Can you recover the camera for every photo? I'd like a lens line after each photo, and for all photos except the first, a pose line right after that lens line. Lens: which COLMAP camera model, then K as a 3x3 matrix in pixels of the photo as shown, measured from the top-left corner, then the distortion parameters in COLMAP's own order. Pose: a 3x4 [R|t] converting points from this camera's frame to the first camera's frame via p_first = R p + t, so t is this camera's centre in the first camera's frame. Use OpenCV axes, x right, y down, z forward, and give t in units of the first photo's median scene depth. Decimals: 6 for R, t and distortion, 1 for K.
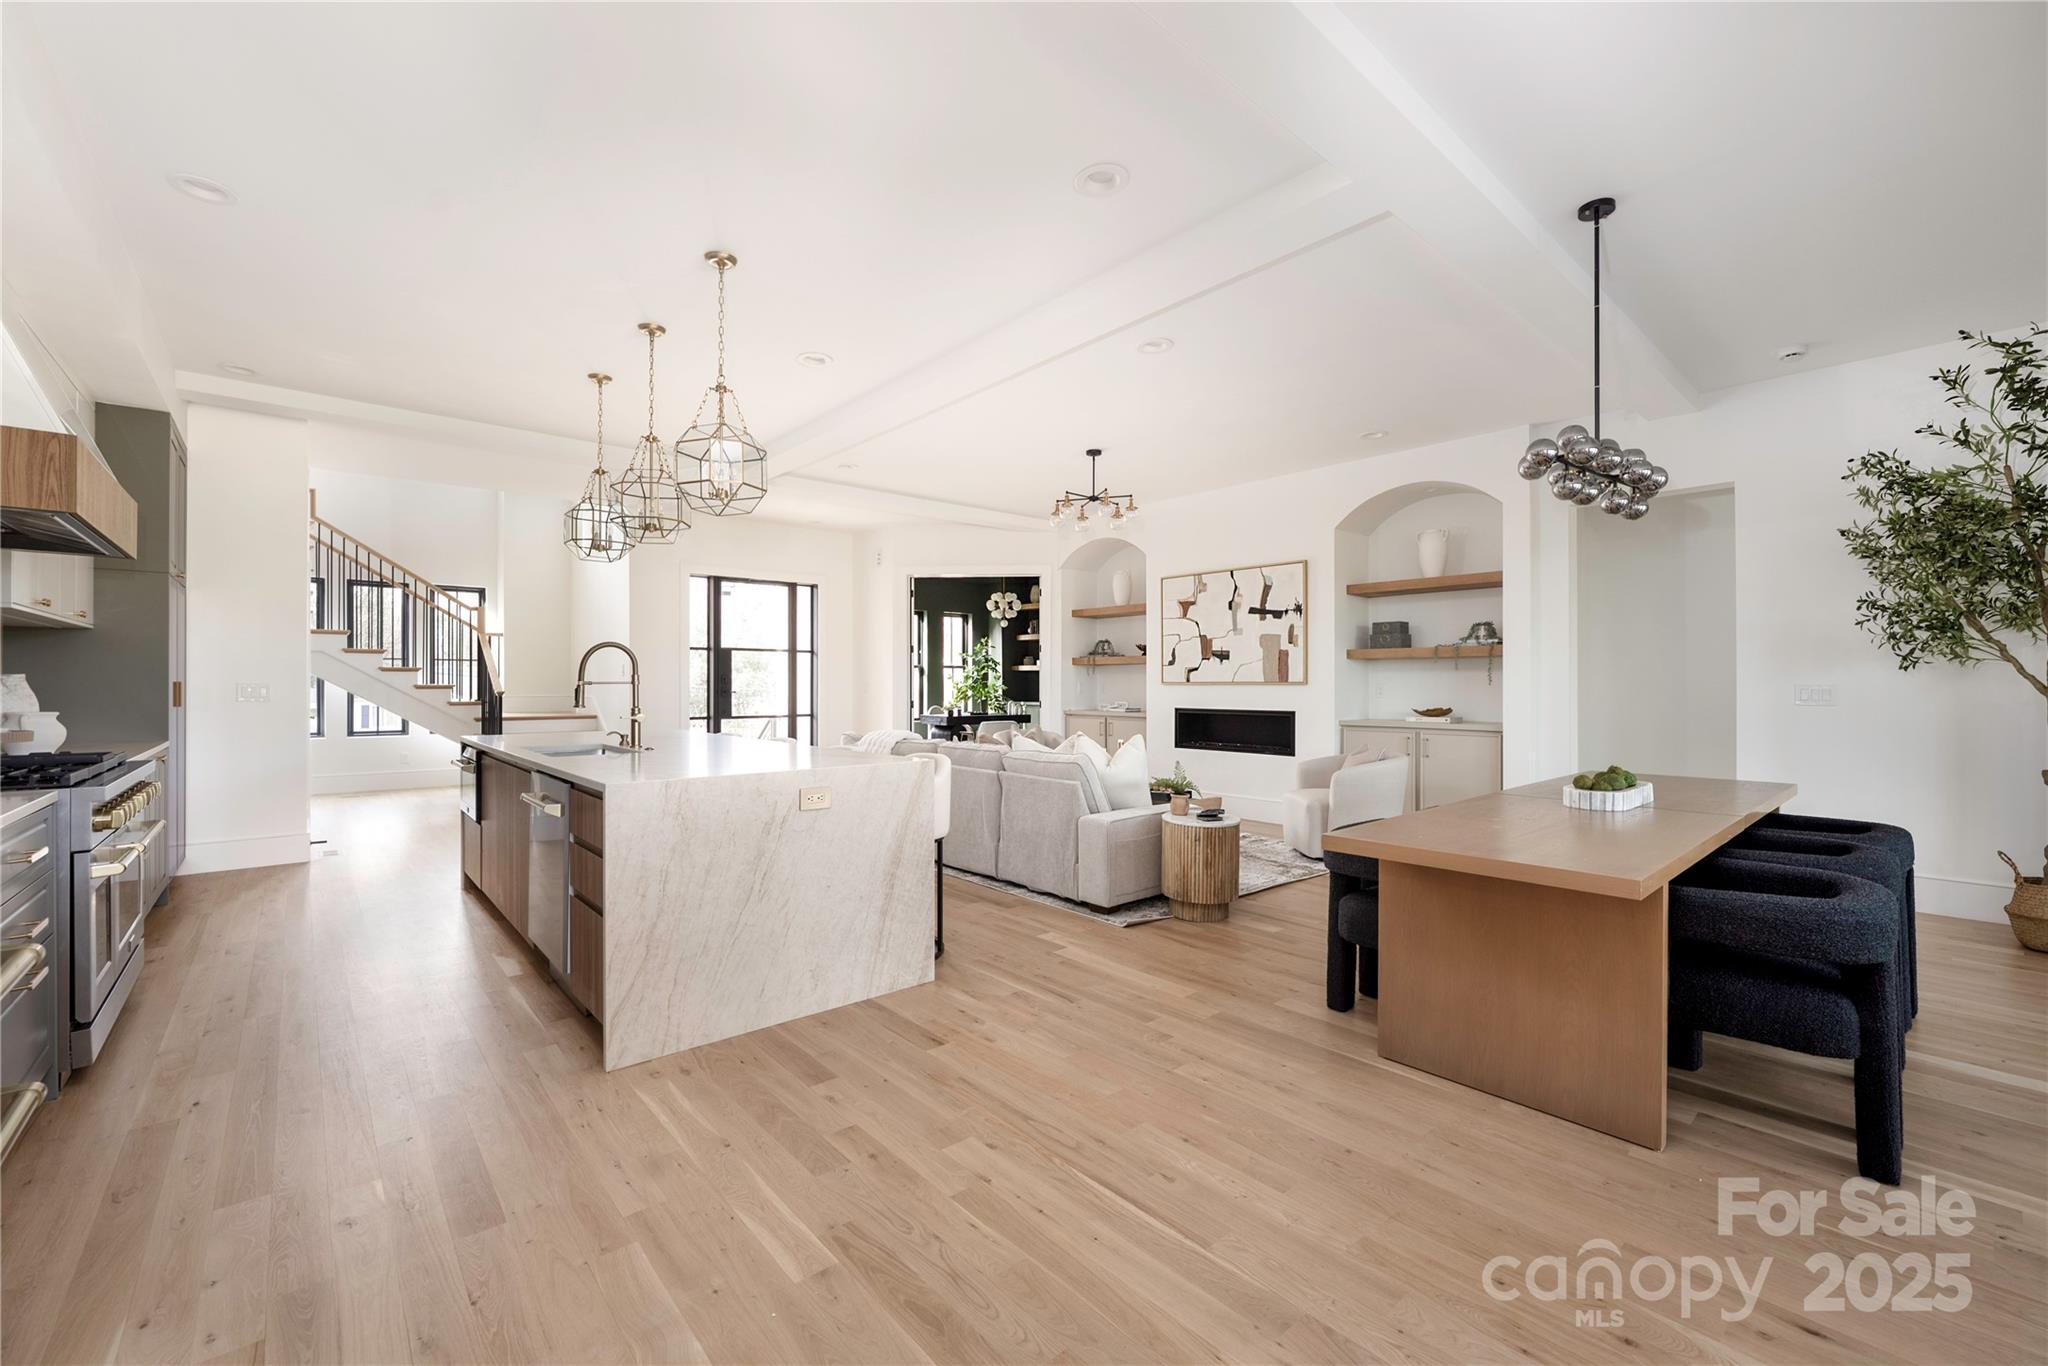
lens RADIAL K [[835.6, 0, 1024.0], [0, 835.6, 683.0], [0, 0, 1]] dist [0.000036, 0.000047]
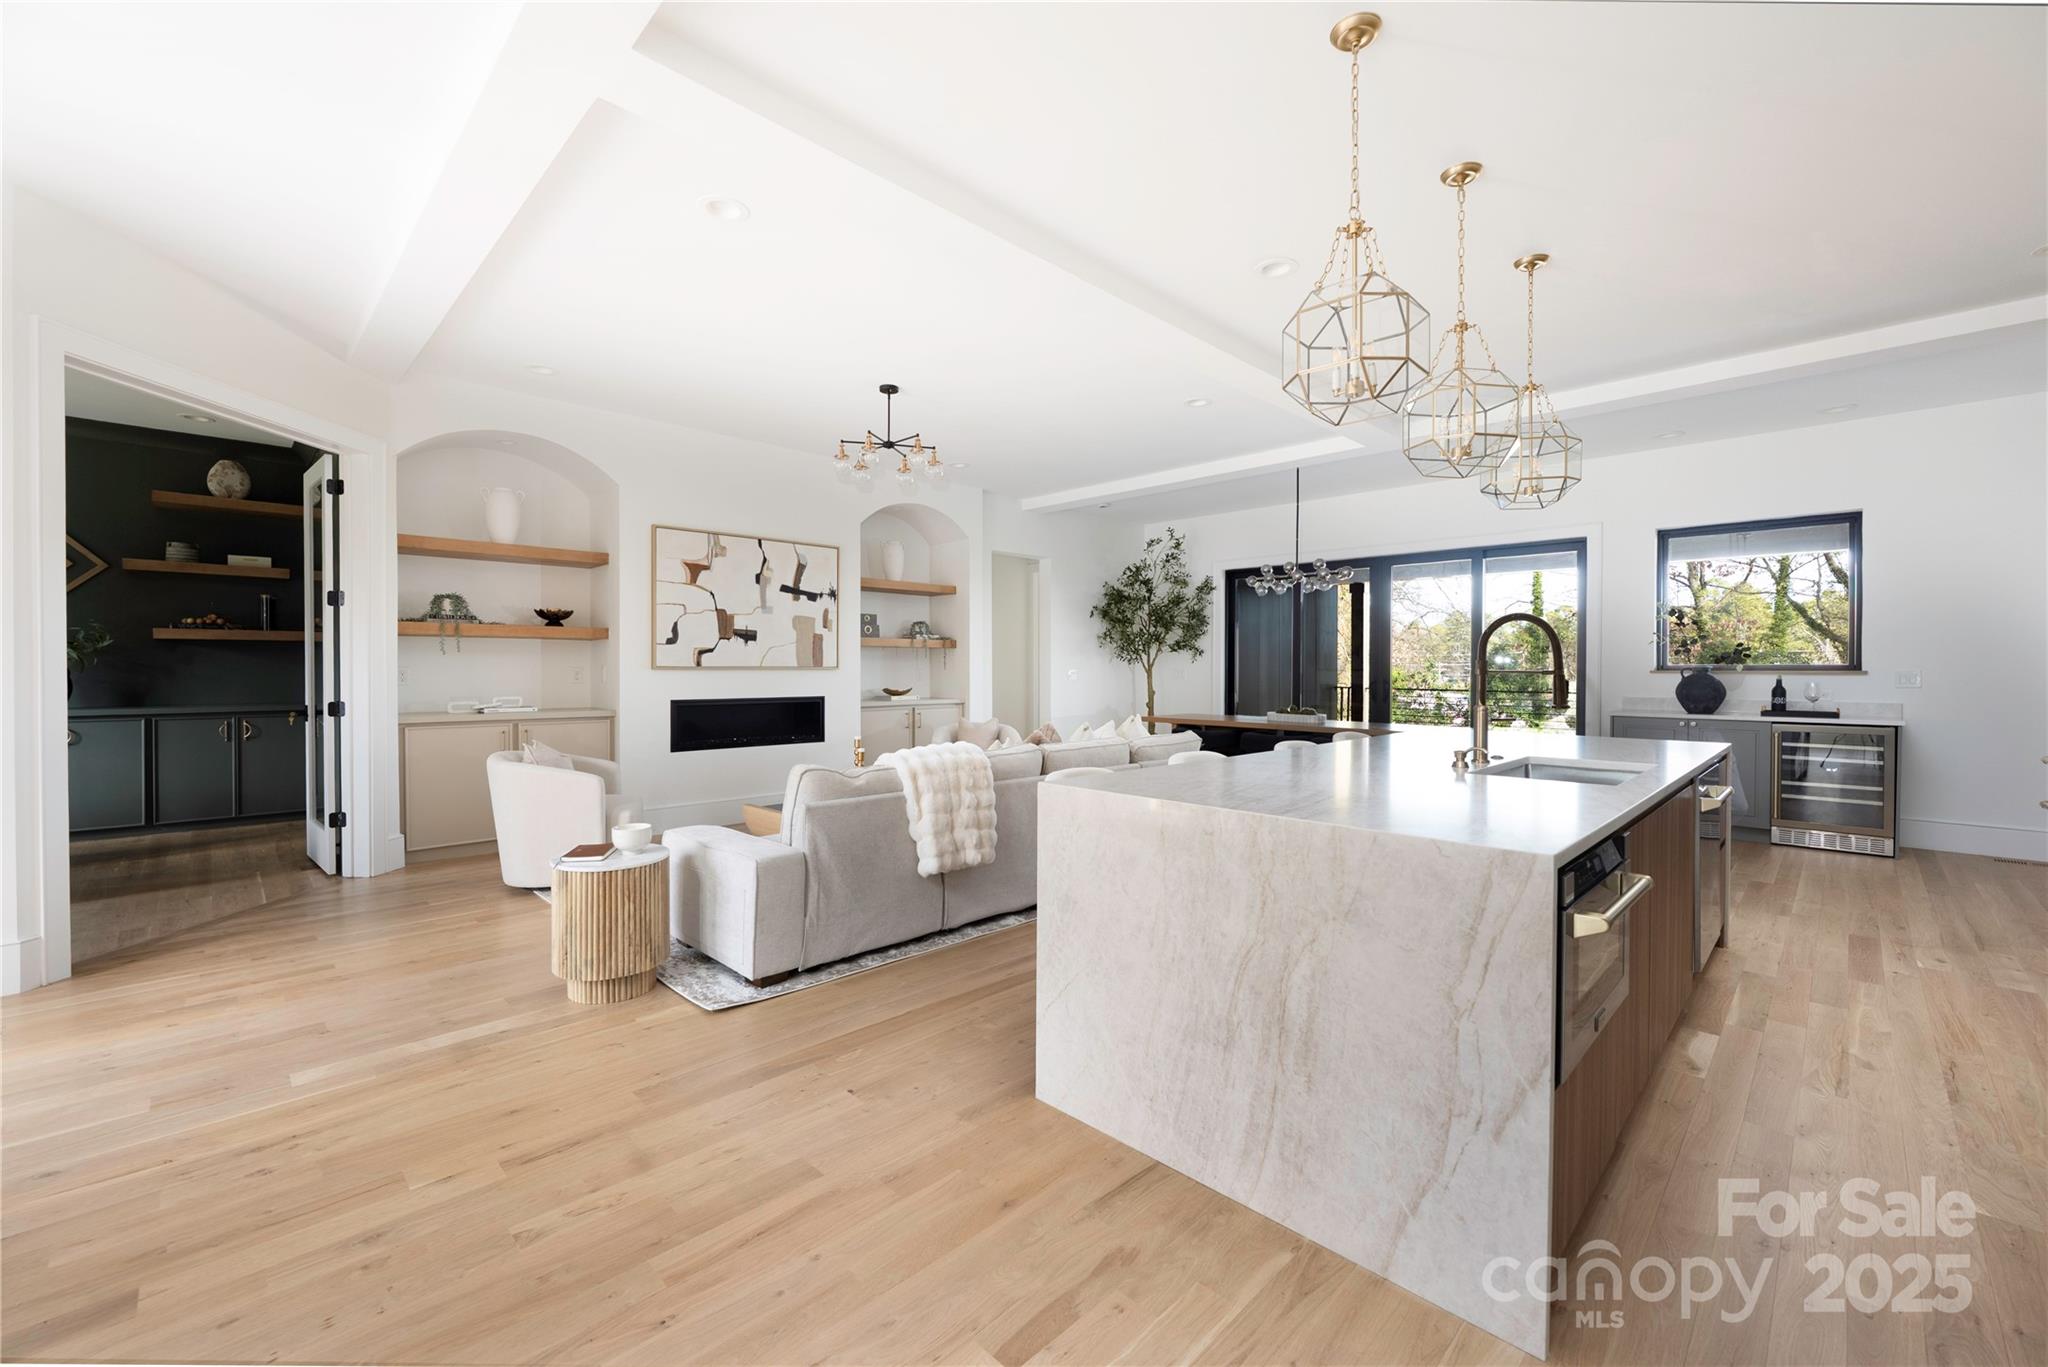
lens RADIAL K [[811.3, 0, 1013.4], [0, 811.3, 676.0], [0, 0, 1]] dist [-0.000436, -0.000014]
pose [[-0.052084, -0.012523, 0.998564, -0.586388], [-0.003684, 0.999917, 0.012348, -0.002656], [-0.998636, -0.003036, -0.052126, 0.742883]]
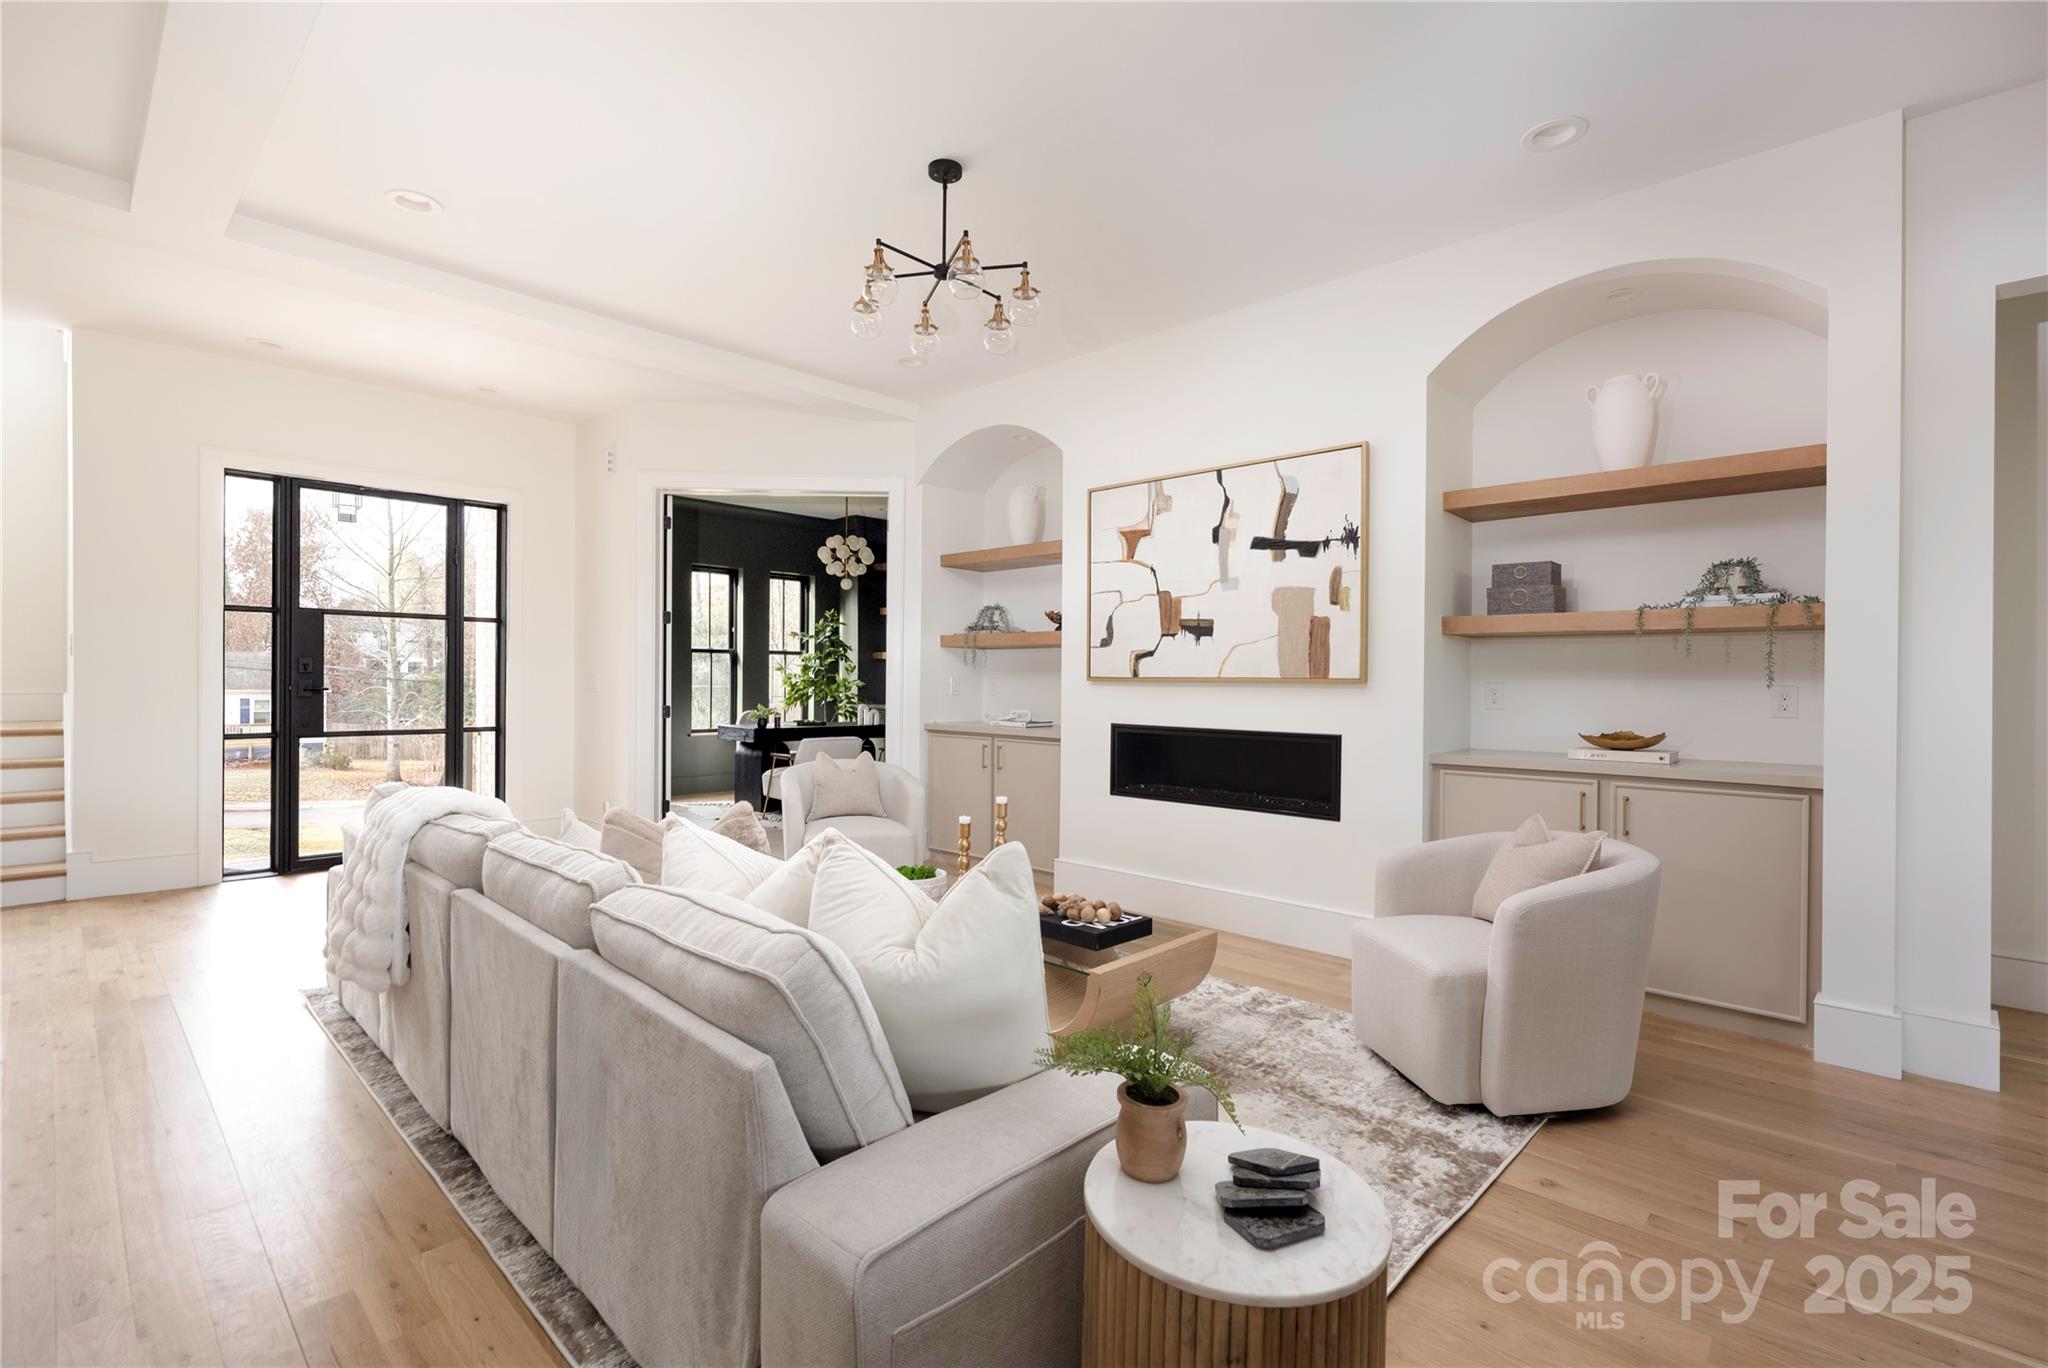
lens RADIAL K [[928.9, 0, 1024.0], [0, 928.9, 684.0], [0, 0, 1]] dist [-0.001782, -0.000129]
pose [[0.995564, 0.007386, 0.093794, 0.066022], [-0.007996, 0.999949, 0.006132, 0.000105], [-0.093744, -0.006855, 0.995573, 0.398717]]
